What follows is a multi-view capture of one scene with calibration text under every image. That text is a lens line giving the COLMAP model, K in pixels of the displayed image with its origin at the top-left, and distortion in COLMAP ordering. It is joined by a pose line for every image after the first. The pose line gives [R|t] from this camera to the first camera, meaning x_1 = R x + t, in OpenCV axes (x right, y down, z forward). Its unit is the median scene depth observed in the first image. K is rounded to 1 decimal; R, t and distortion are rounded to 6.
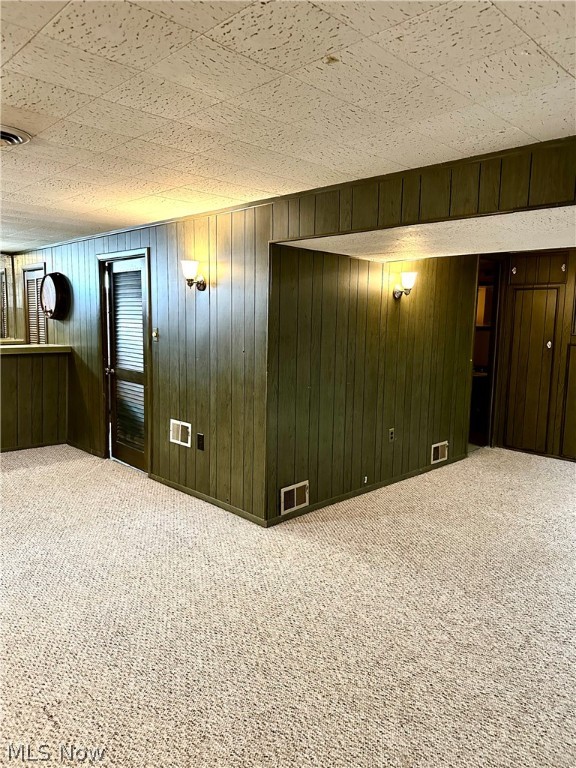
lens RADIAL K [[537.4, 0, 287.3], [0, 537.4, 380.9], [0, 0, 1]] dist [0.051348, -0.062990]
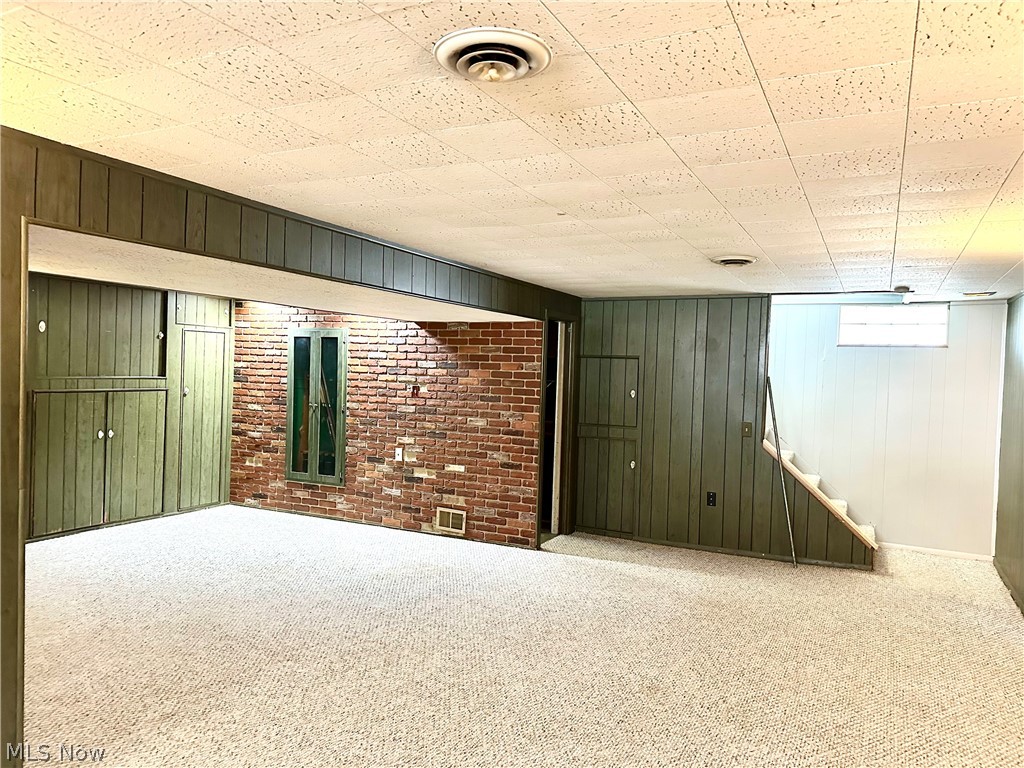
lens RADIAL K [[716.5, 0, 509.9], [0, 716.5, 381.9], [0, 0, 1]] dist [0.051348, -0.062990]
pose [[-0.312478, -0.046749, 0.948774, -0.648489], [0.078804, 0.994070, 0.074935, -0.104343], [-0.946651, 0.098183, -0.306941, 0.656918]]
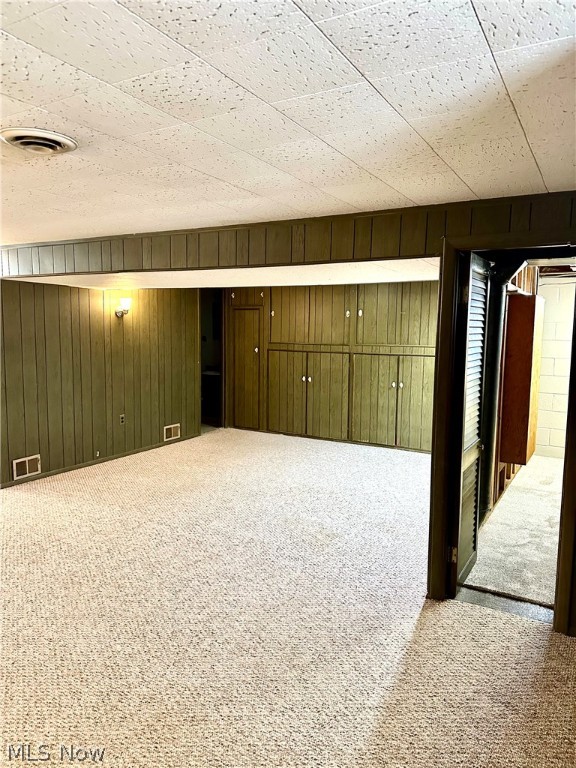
lens RADIAL K [[537.4, 0, 292.8], [0, 537.4, 380.5], [0, 0, 1]] dist [0.051348, -0.062990]
pose [[0.962661, -0.032626, 0.268736, 0.266664], [0.037226, 0.999234, -0.012035, 0.039547], [-0.268138, 0.021590, 0.963139, -0.430528]]
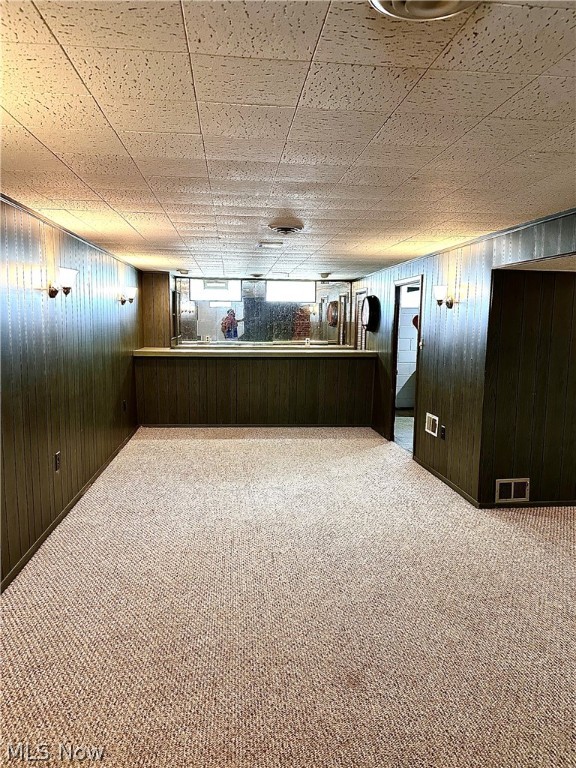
lens RADIAL K [[537.4, 0, 285.5], [0, 537.4, 378.6], [0, 0, 1]] dist [0.051348, -0.062990]
pose [[0.780626, 0.062185, -0.621897, 0.304555], [-0.076080, 0.997093, 0.004204, 0.013153], [0.620351, 0.044032, 0.783088, -0.177427]]
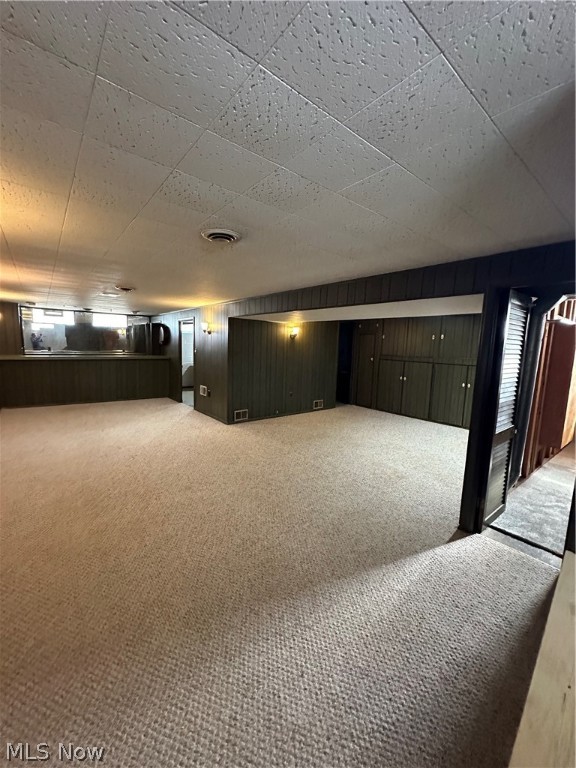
lens RADIAL K [[307.9, 0, 291.3], [0, 307.9, 384.3], [0, 0, 1]] dist [-0.001297, 0.000649]
pose [[0.995657, 0.025094, -0.089652, 0.345735], [-0.024524, 0.999671, 0.007463, 0.048149], [0.089809, -0.005232, 0.995945, -0.403860]]
